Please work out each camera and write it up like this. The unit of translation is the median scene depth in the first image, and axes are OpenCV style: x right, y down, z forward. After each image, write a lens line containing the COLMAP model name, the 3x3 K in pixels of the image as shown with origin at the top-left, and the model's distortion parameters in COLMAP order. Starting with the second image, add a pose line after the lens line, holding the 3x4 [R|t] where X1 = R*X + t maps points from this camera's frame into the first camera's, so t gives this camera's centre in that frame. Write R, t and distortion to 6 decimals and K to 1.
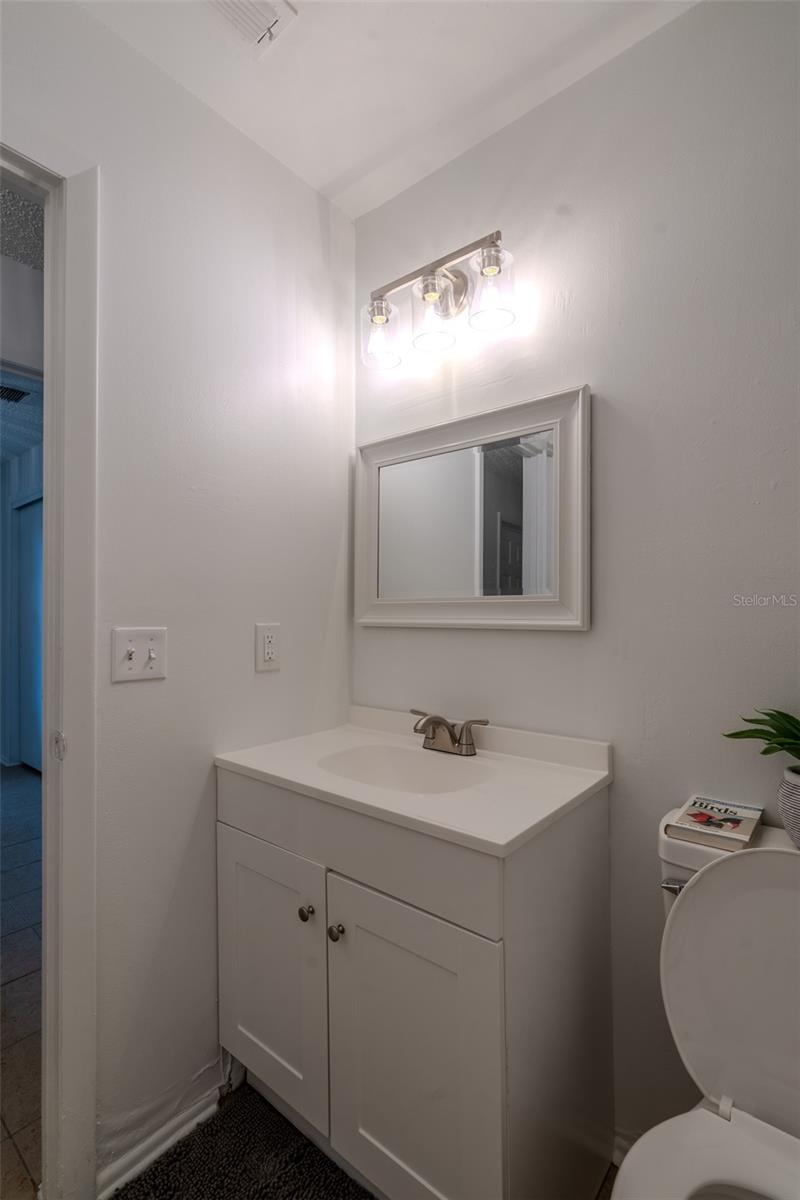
lens RADIAL K [[552.1, 0, 400.0], [0, 552.1, 600.0], [0, 0, 1]] dist [-0.002620, -0.000168]
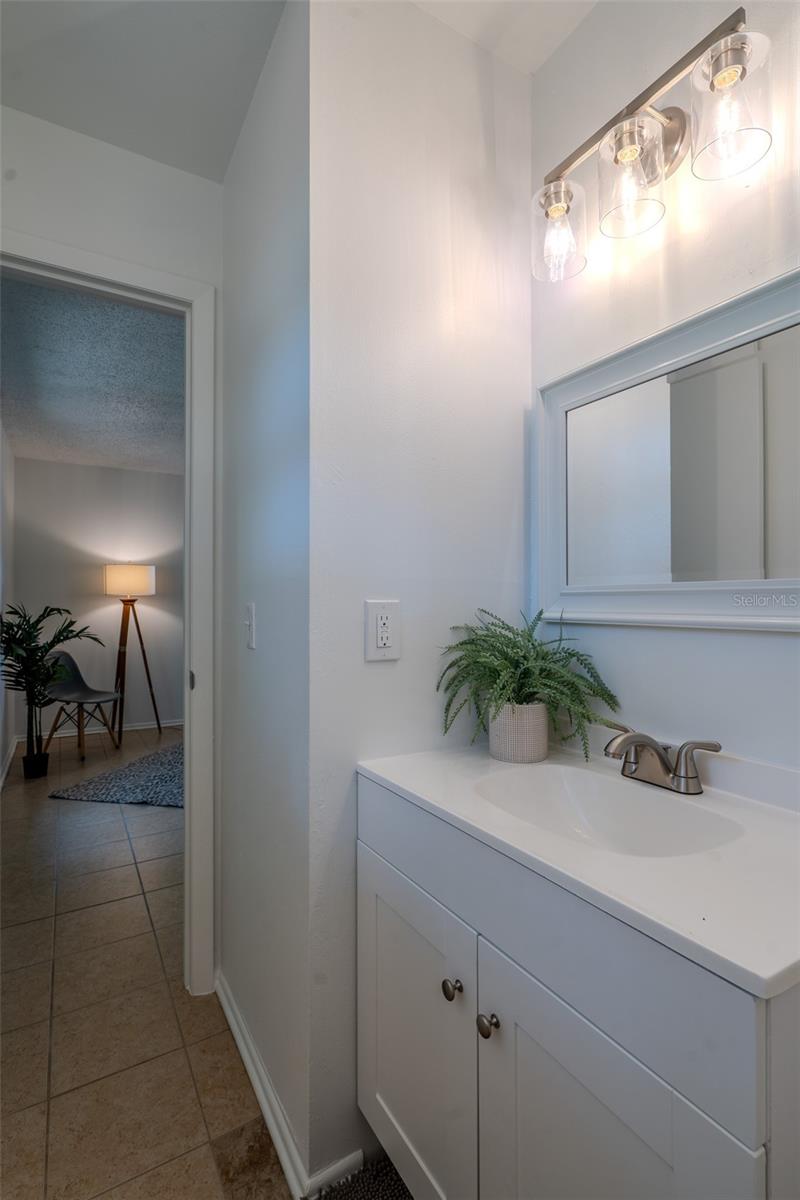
lens RADIAL K [[562.3, 0, 400.0], [0, 562.3, 600.0], [0, 0, 1]] dist [-0.002159, 0.001007]
pose [[0.943239, -0.005314, -0.332072, 0.014678], [0.009689, 0.999887, 0.011519, 0.024691], [0.331973, -0.014083, 0.943184, 0.204934]]
